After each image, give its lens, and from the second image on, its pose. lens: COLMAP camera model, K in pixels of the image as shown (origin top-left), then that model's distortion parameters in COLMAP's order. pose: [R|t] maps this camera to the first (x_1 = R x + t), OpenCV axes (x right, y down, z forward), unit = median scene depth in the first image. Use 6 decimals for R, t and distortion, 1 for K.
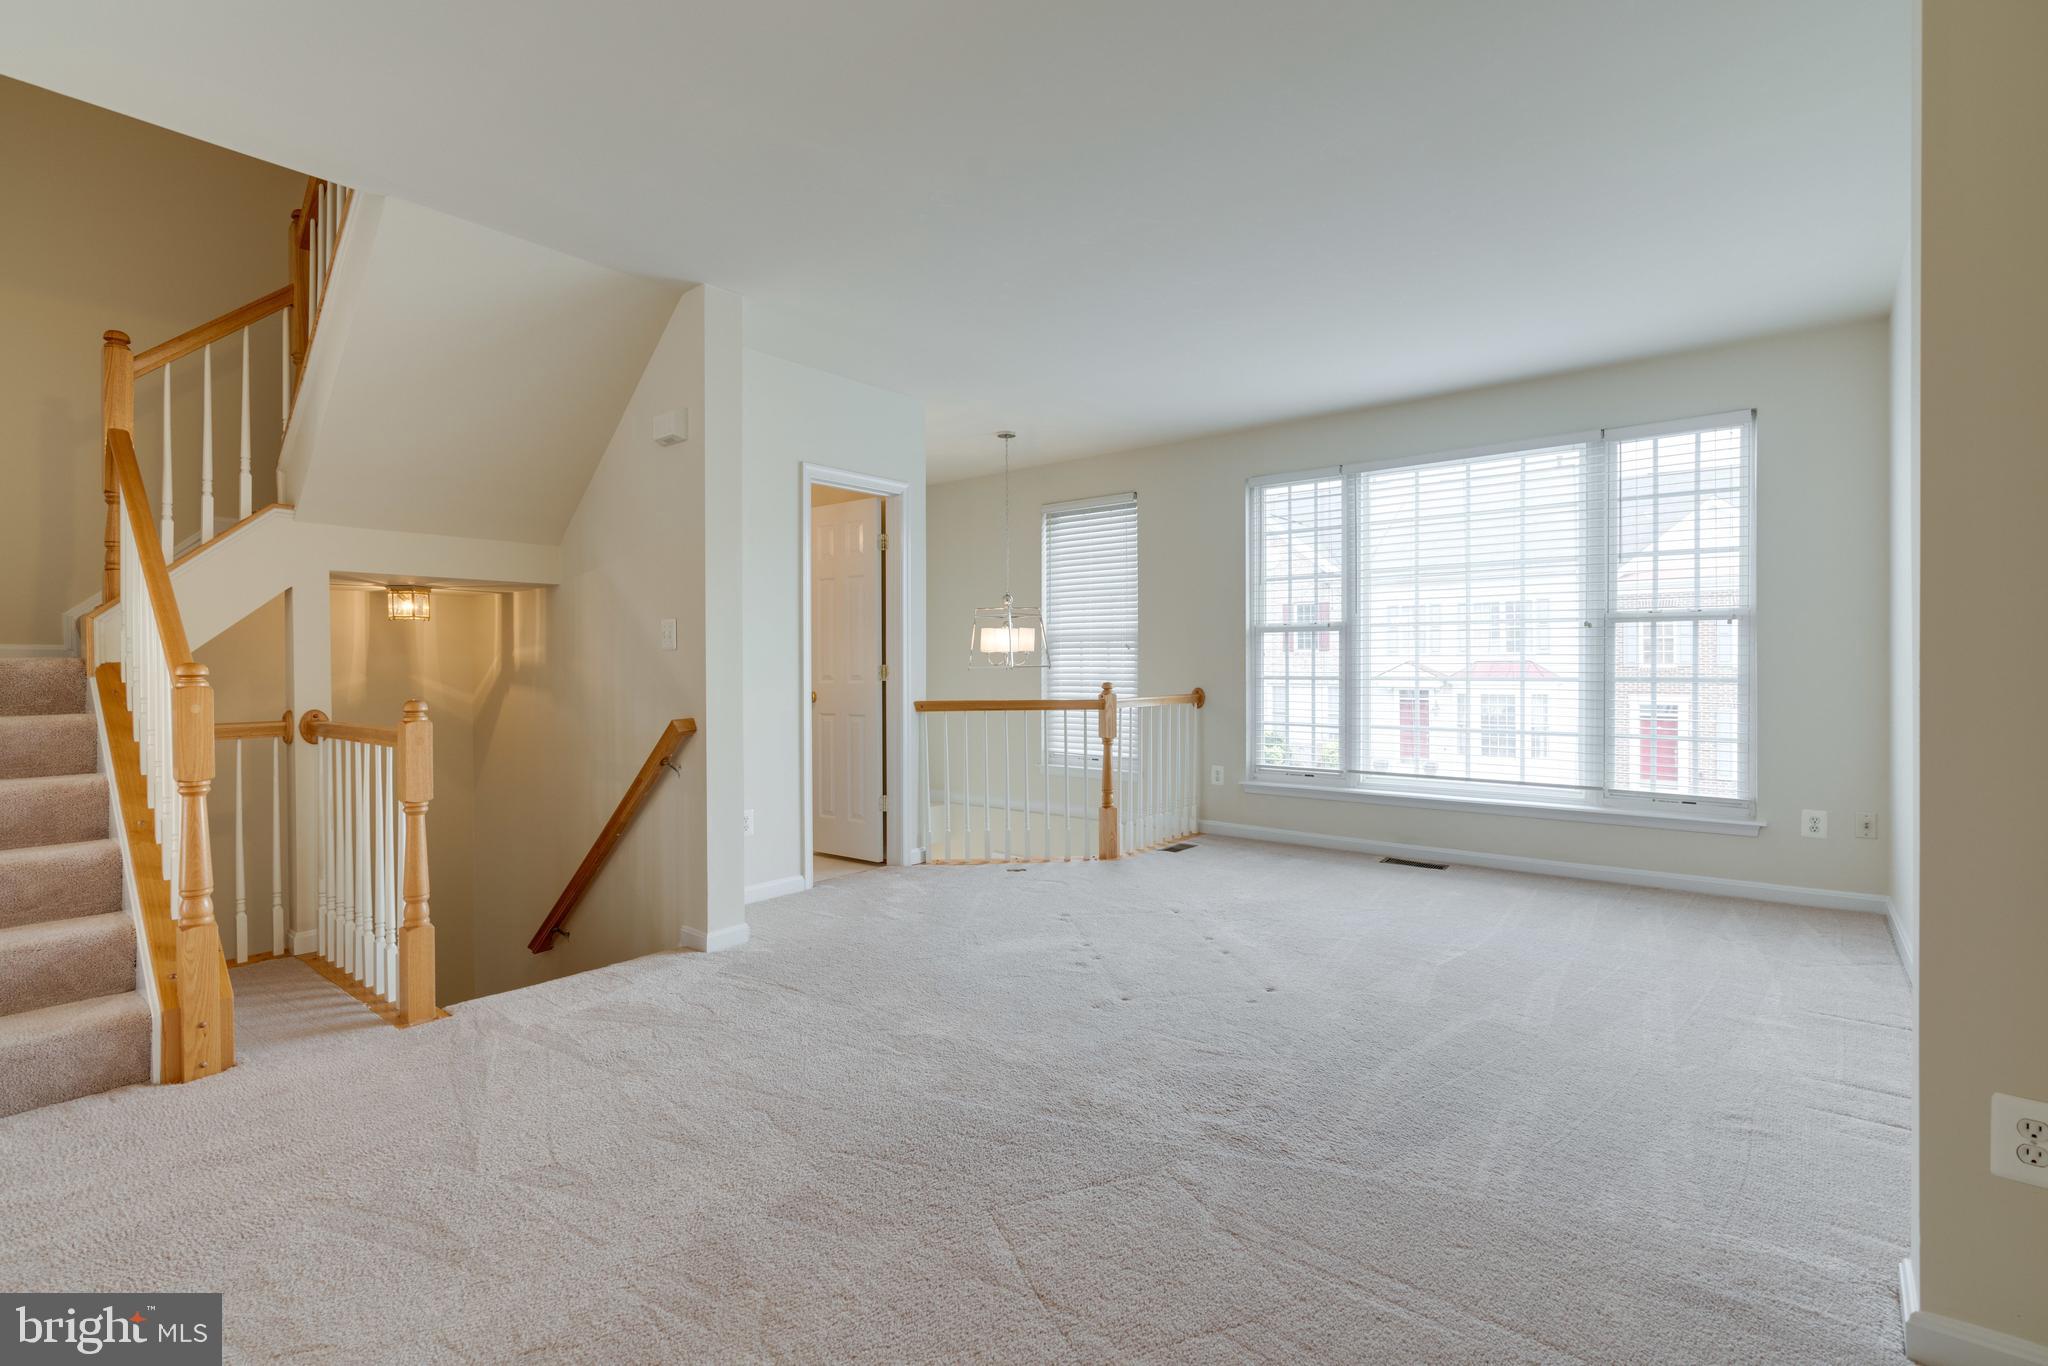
lens RADIAL K [[941.1, 0, 1016.5], [0, 941.1, 681.1], [0, 0, 1]] dist [-0.011637, 0.003671]
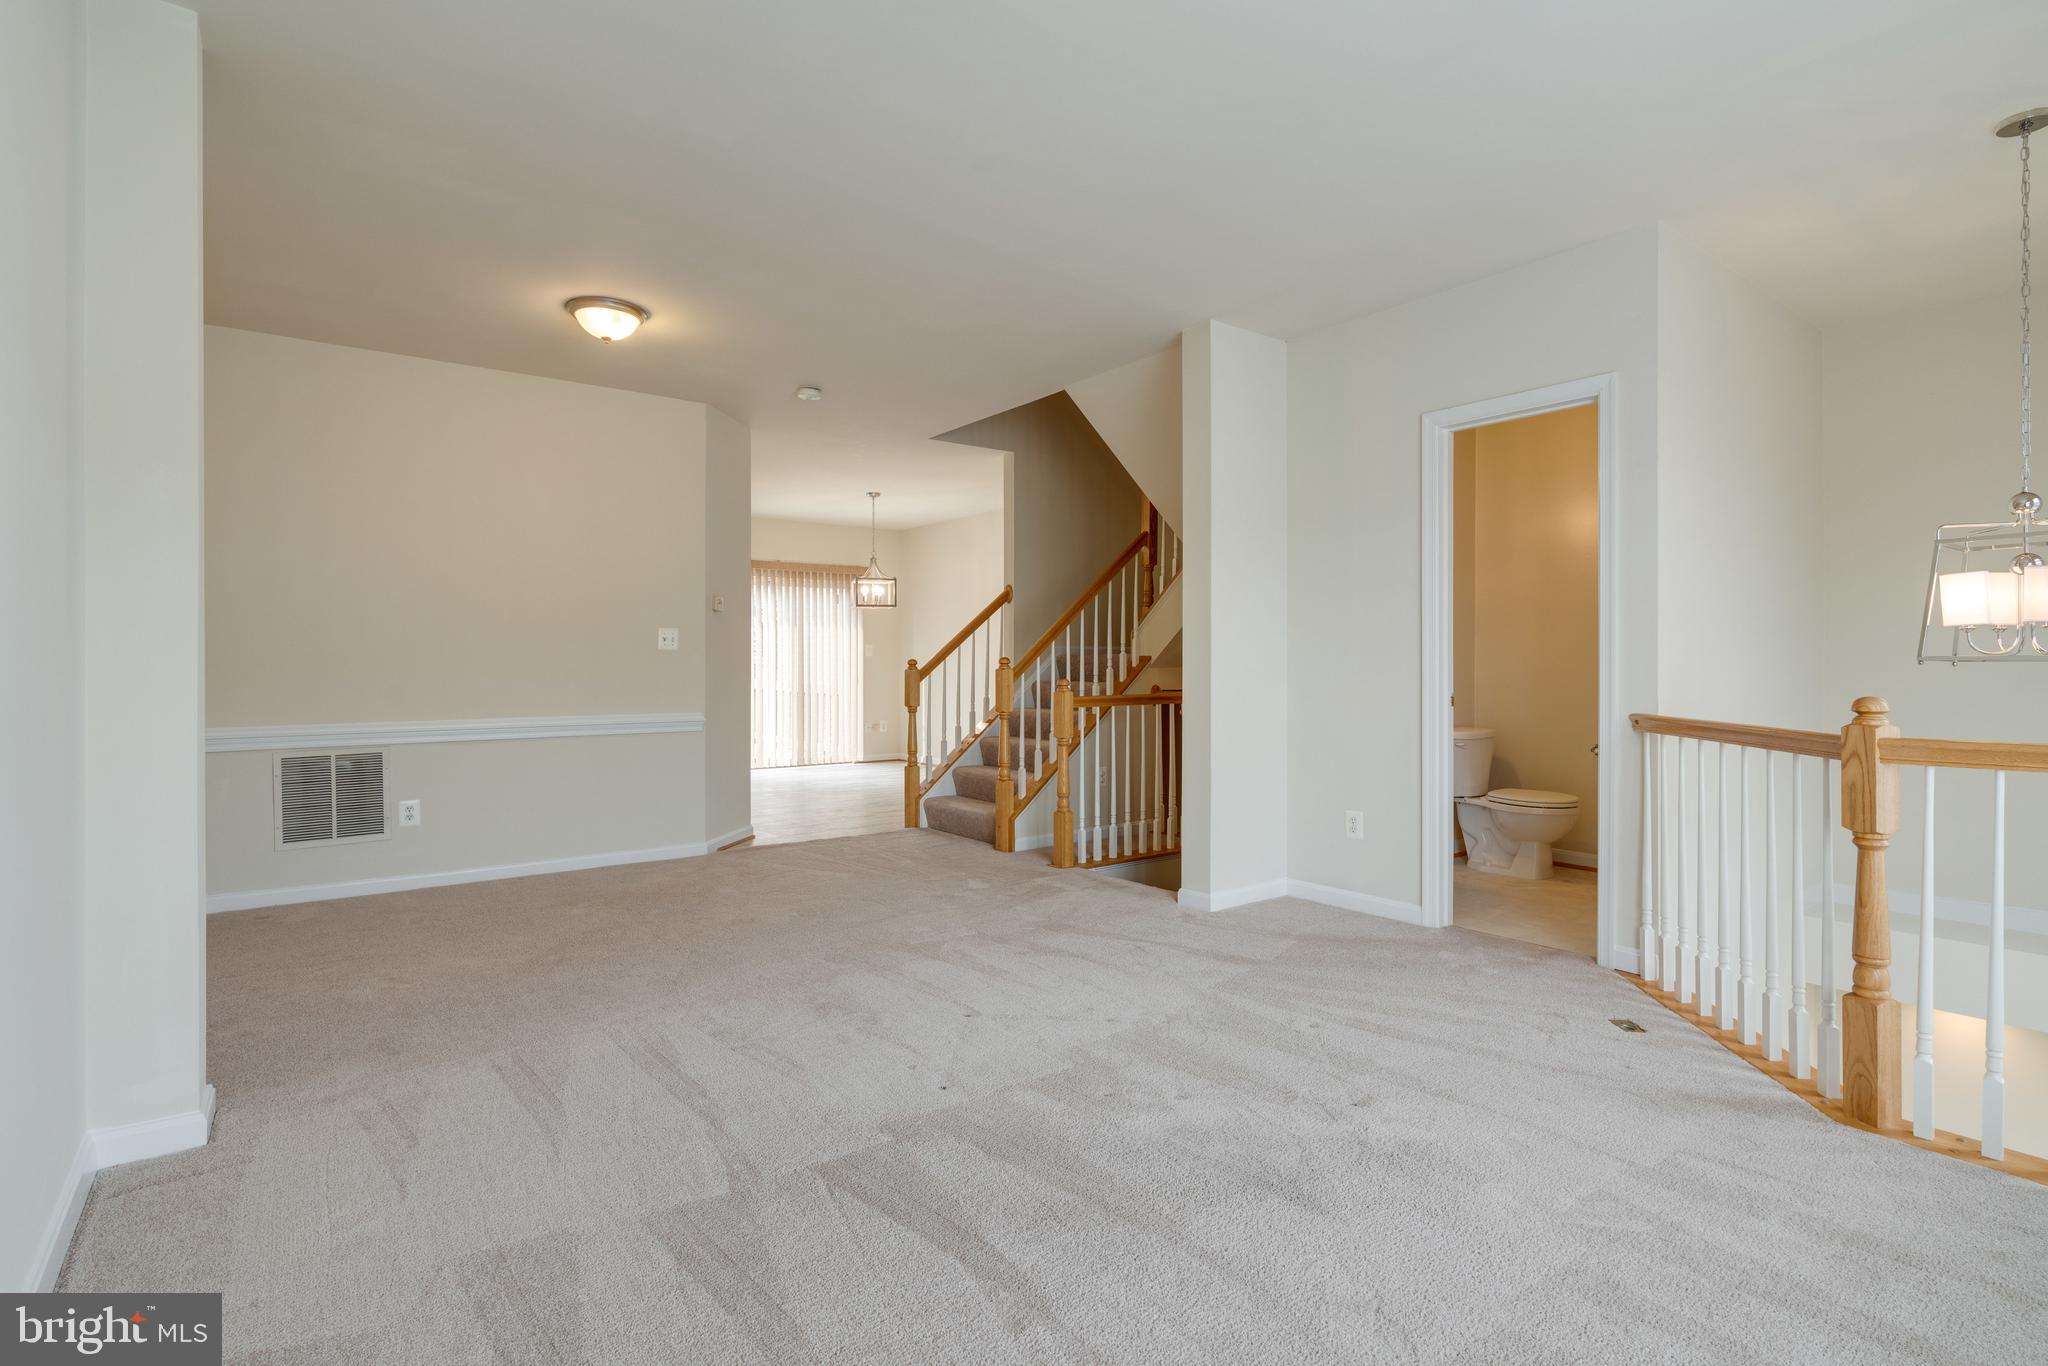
lens RADIAL K [[943.6, 0, 1011.9], [0, 943.6, 672.8], [0, 0, 1]] dist [-0.013917, 0.000792]
pose [[-0.241224, 0.017662, -0.970309, 0.588118], [-0.009497, 0.999744, 0.020559, -0.014342], [0.970423, 0.014175, -0.240995, 0.737014]]
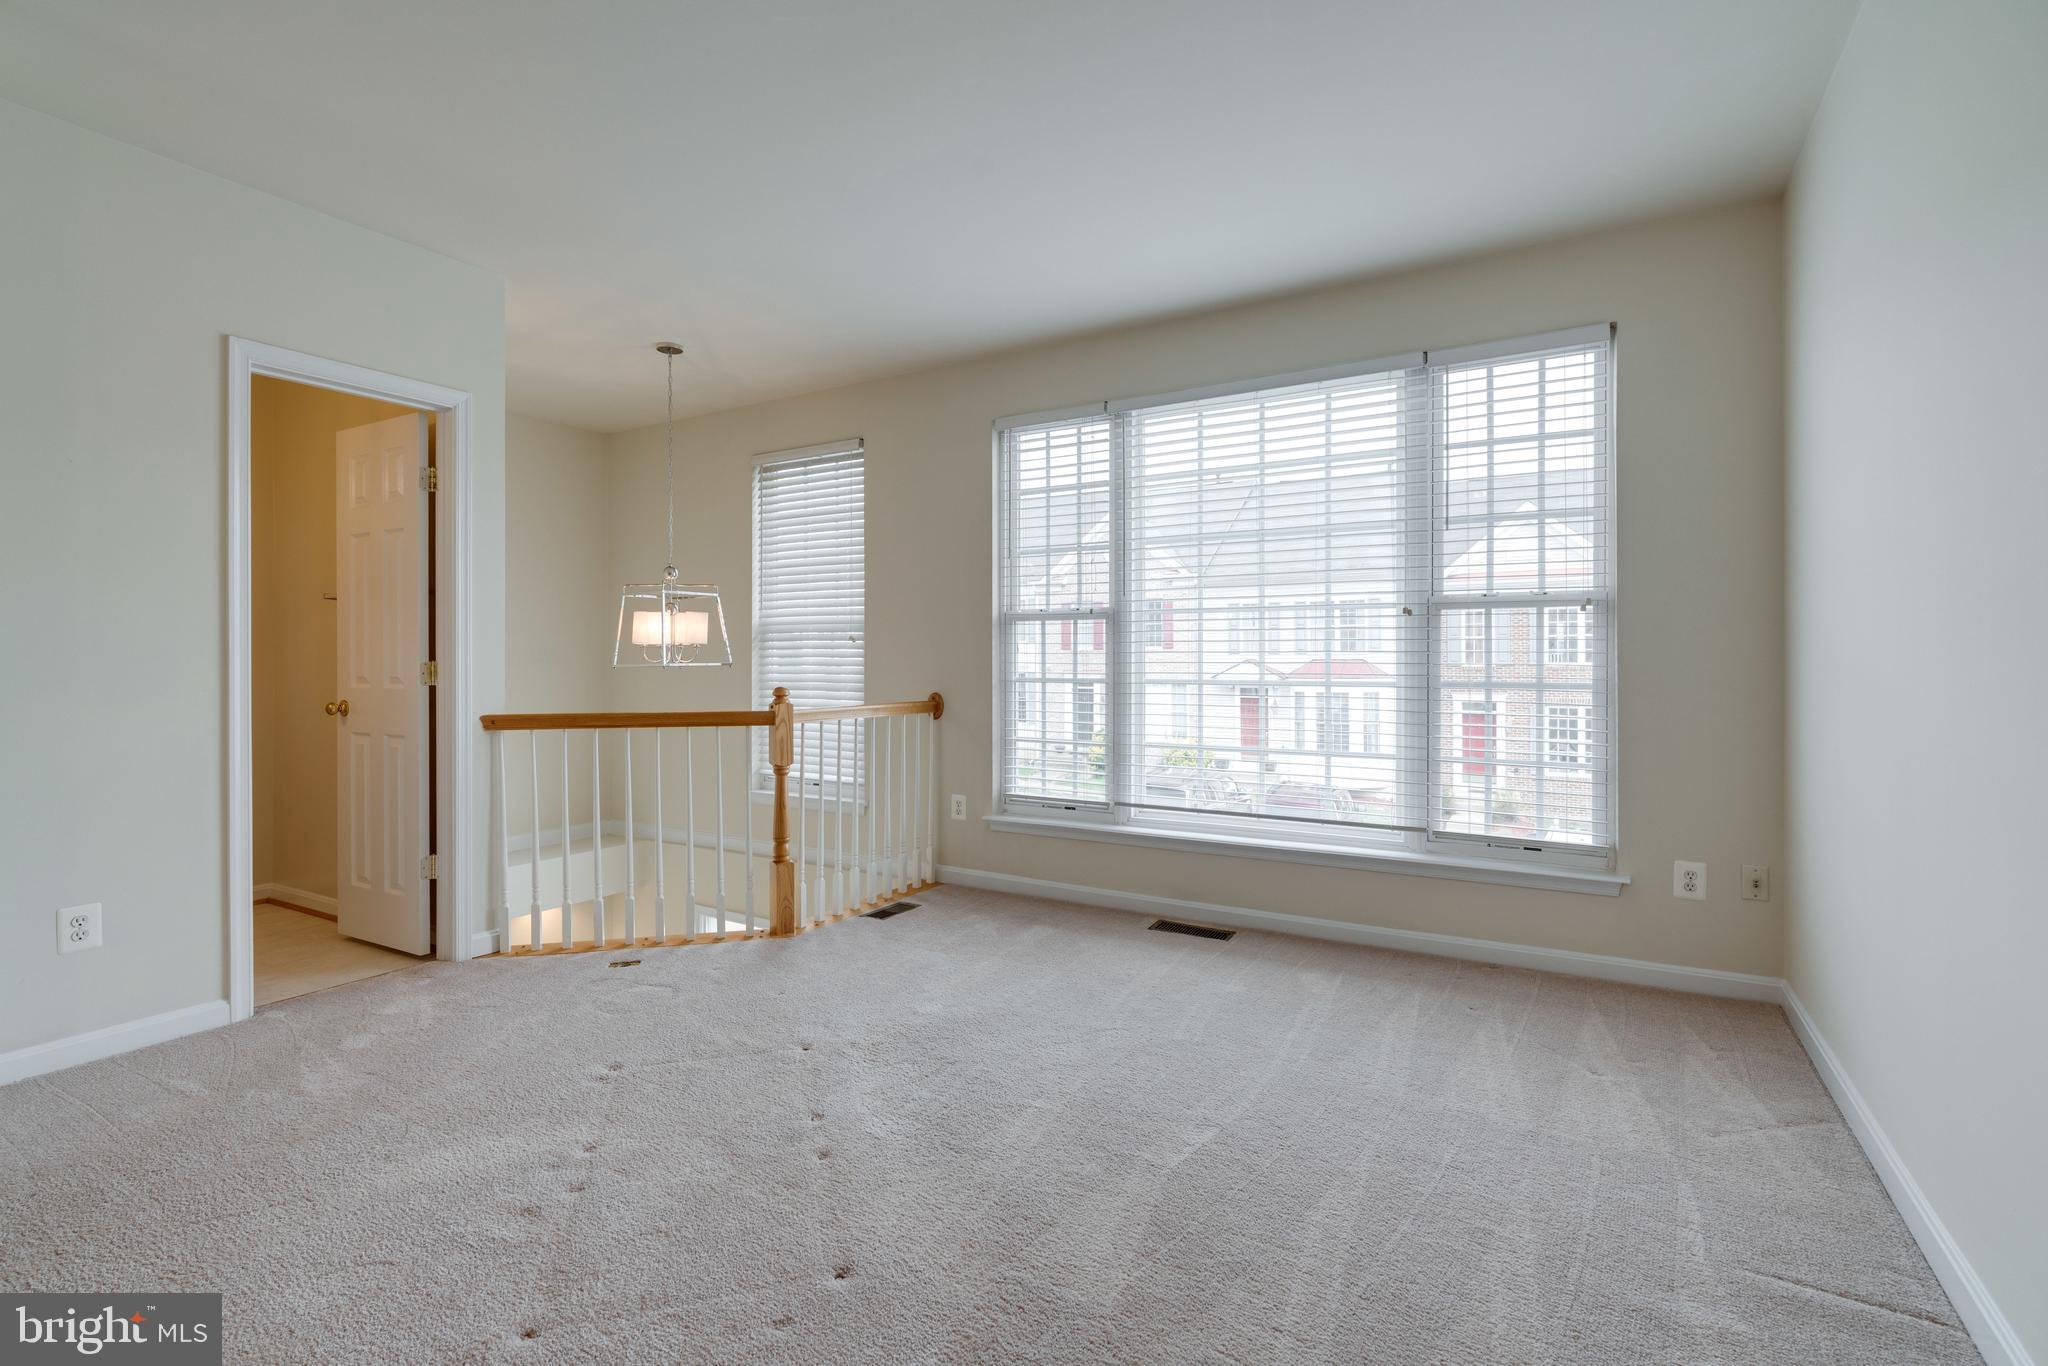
lens RADIAL K [[943.6, 0, 1011.9], [0, 943.6, 672.8], [0, 0, 1]] dist [-0.013917, 0.000792]
pose [[0.989939, 0.001804, 0.141485, 0.169726], [-0.000999, 0.999983, -0.005763, -0.005635], [-0.141493, 0.005563, 0.989924, 0.267794]]
